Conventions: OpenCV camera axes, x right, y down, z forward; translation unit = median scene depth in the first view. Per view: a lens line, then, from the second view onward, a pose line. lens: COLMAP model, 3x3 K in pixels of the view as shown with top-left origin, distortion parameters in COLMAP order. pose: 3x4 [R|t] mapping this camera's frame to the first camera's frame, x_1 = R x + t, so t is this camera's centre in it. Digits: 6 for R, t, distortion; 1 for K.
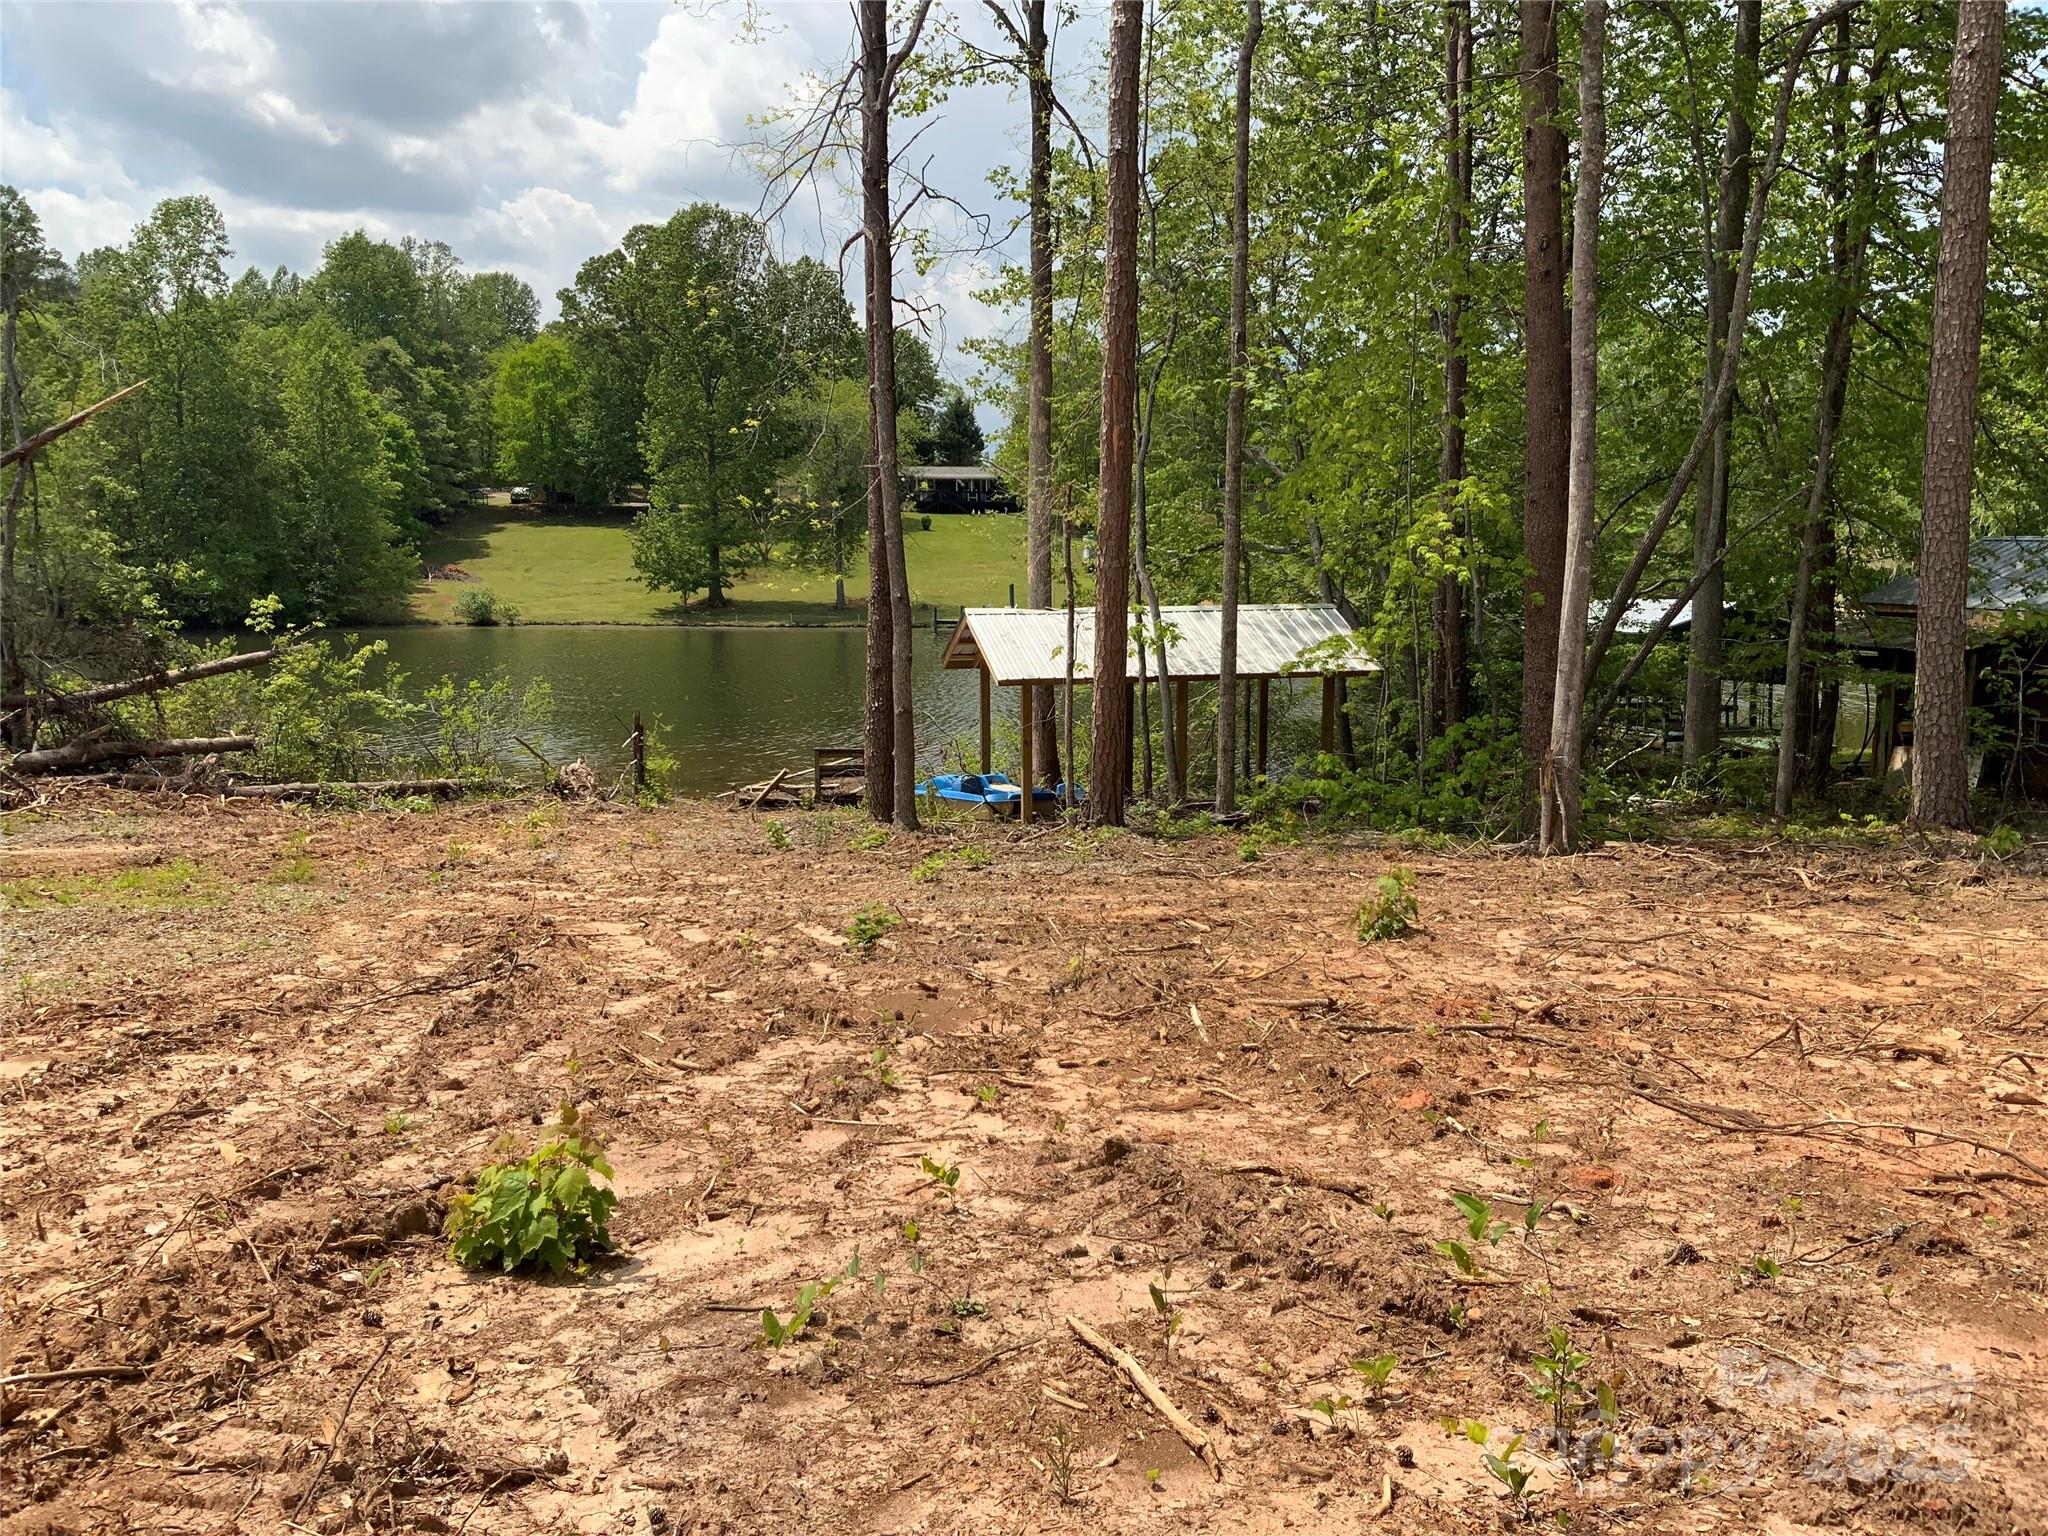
lens RADIAL K [[1737.1, 0, 1042.1], [0, 1737.1, 762.3], [0, 0, 1]] dist [0.095483, -0.169591]
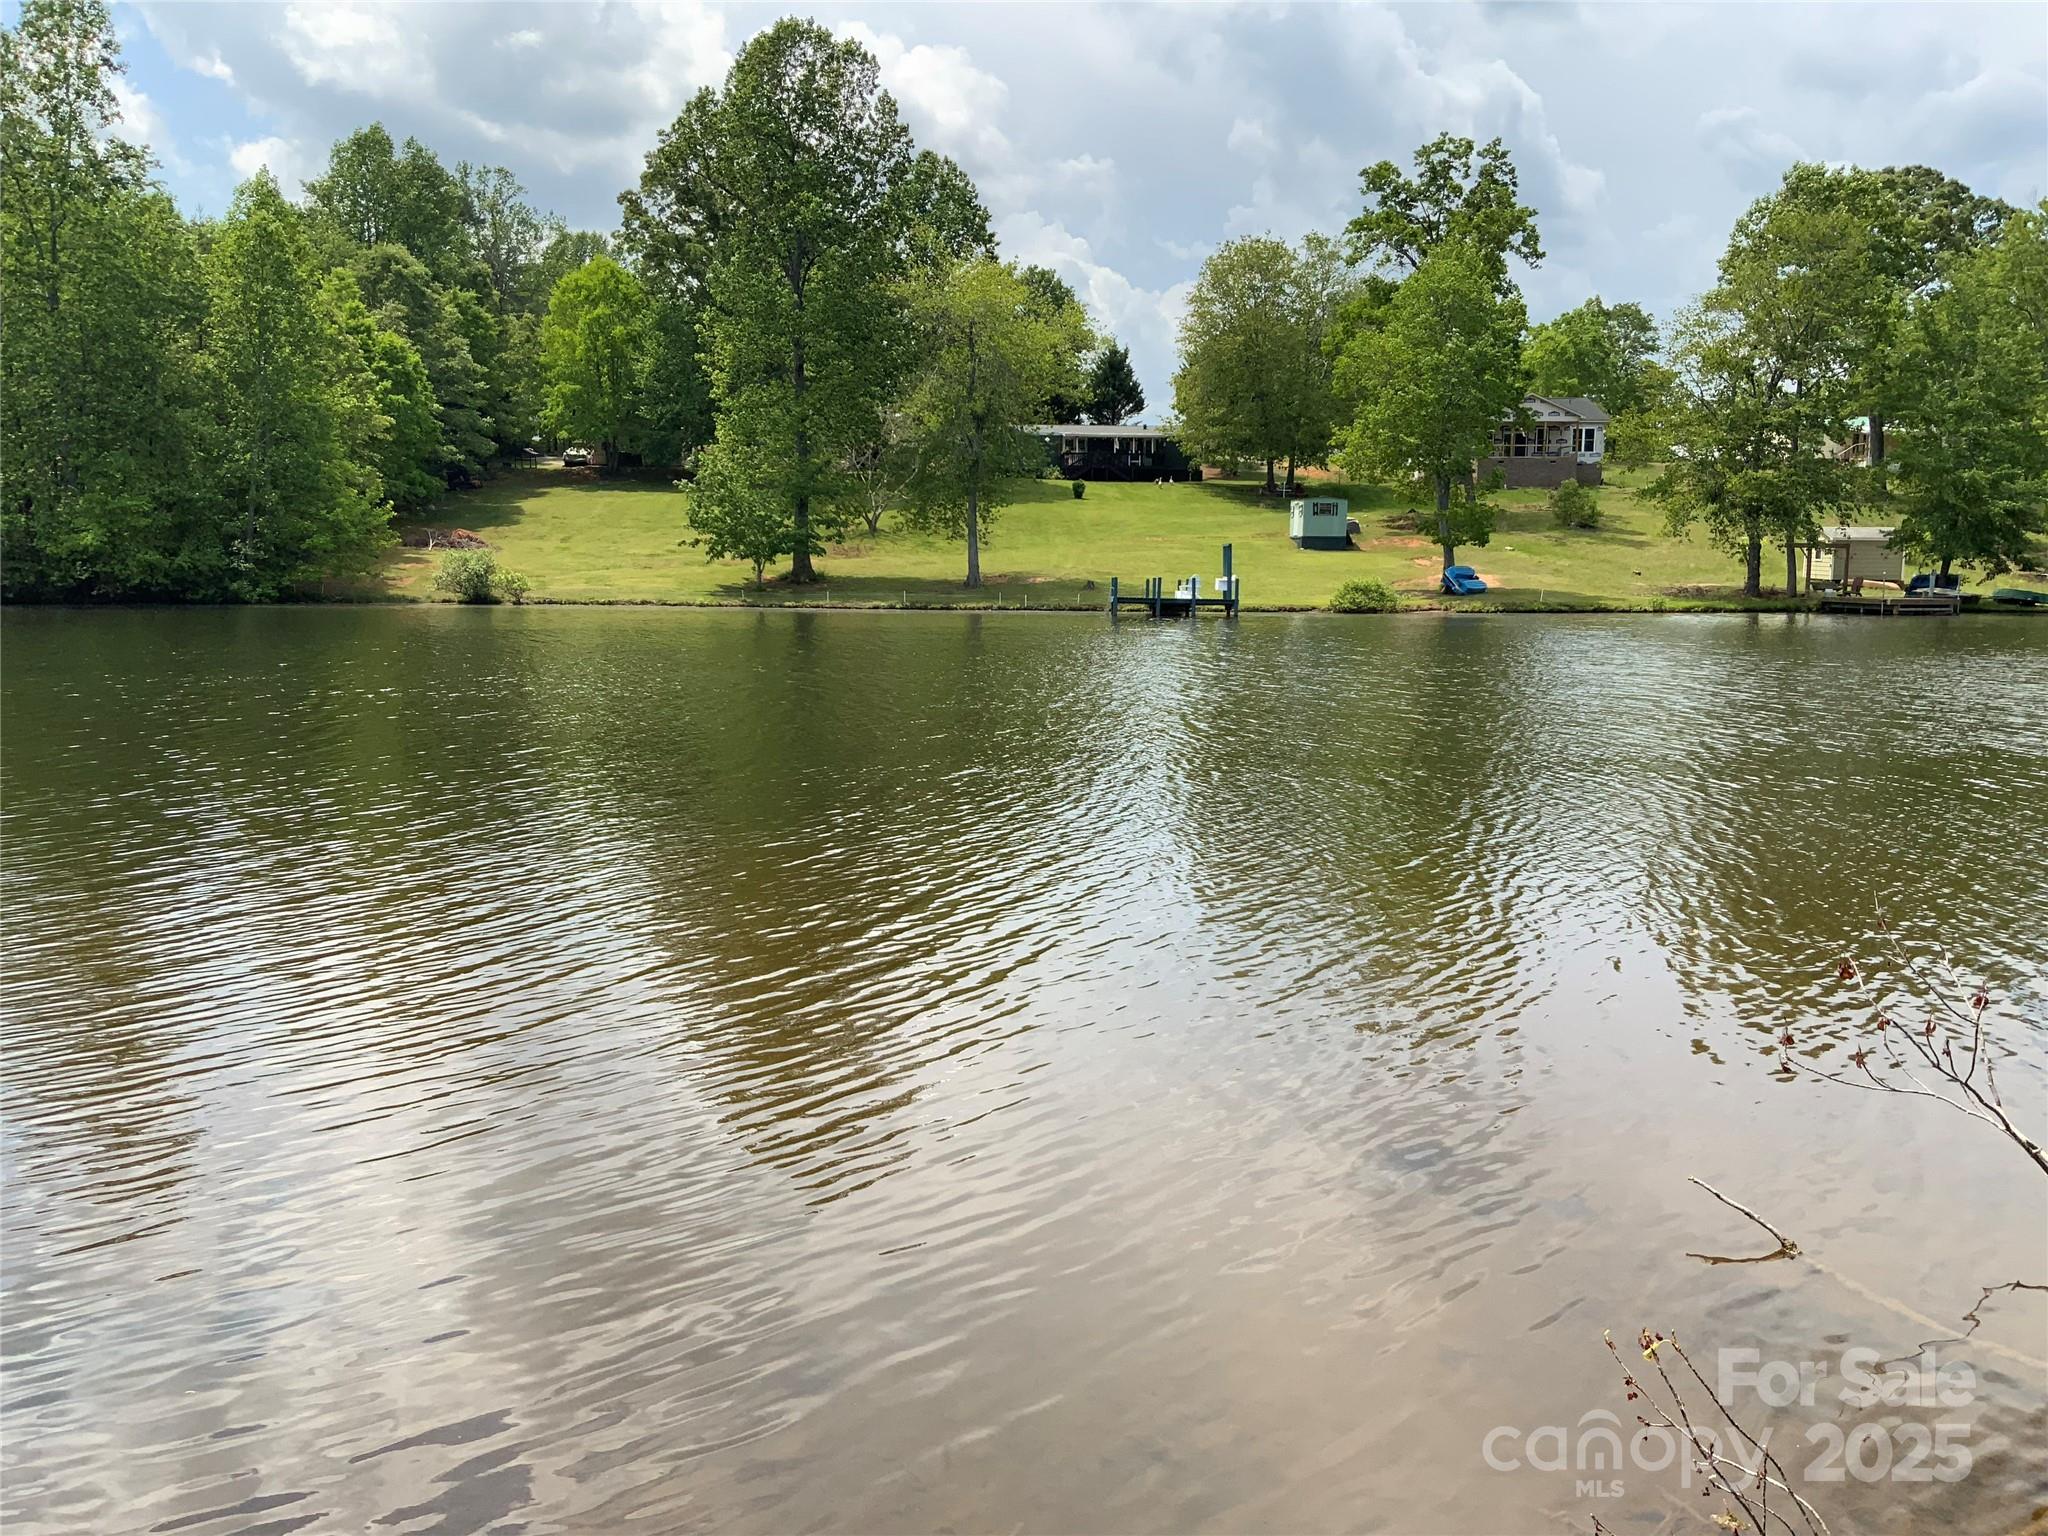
lens RADIAL K [[1737.1, 0, 1036.9], [0, 1737.1, 773.7], [0, 0, 1]] dist [0.095483, -0.169591]
pose [[0.997727, 0.015512, -0.065583, -0.039809], [-0.015810, 0.999867, -0.004036, -0.008694], [0.065512, 0.005063, 0.997839, 0.277008]]
